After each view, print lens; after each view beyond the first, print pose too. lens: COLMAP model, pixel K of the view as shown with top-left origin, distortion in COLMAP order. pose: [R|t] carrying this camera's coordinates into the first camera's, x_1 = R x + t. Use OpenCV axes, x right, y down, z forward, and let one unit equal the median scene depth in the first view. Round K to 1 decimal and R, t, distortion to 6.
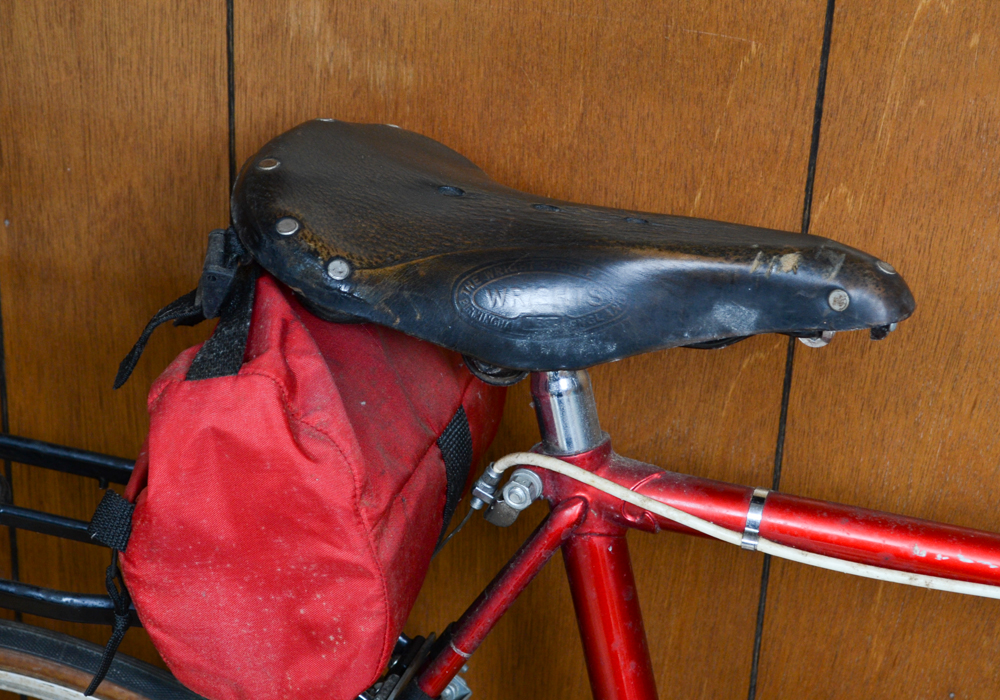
lens RADIAL K [[2485.2, 0, 500.1], [0, 2485.2, 395.6], [0, 0, 1]] dist [0.036863, 0.005323]
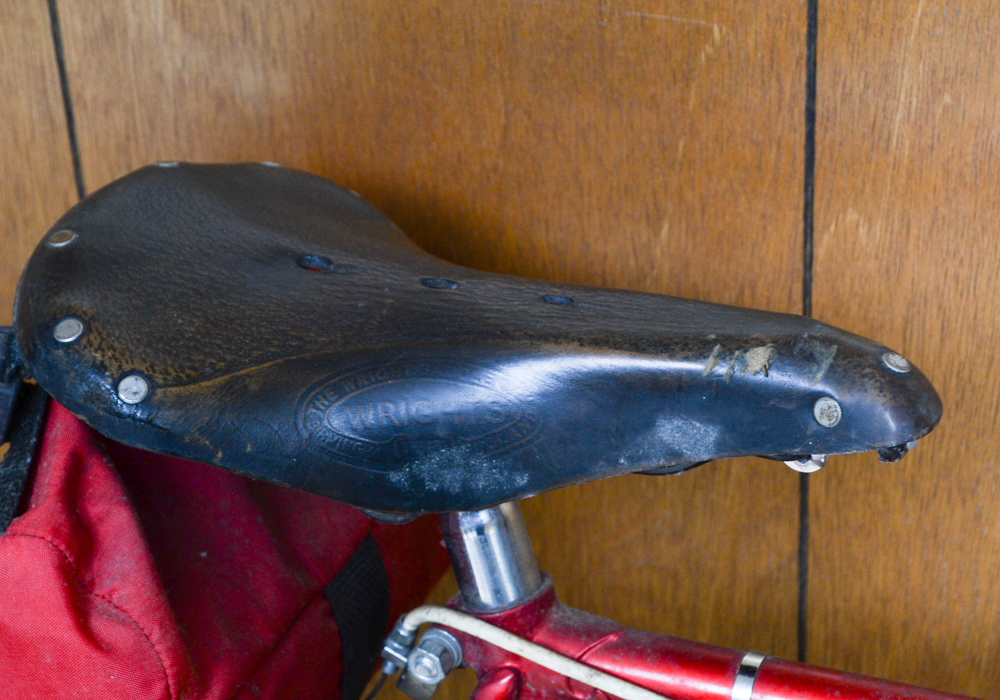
lens RADIAL K [[2986.5, 0, 500.0], [0, 2986.5, 350.0], [0, 0, 1]] dist [0.044087, 0.157045]
pose [[0.998285, -0.058466, -0.002961, 0.035814], [0.058388, 0.998057, -0.021767, -0.031609], [0.004228, 0.021556, 0.999759, 0.123679]]
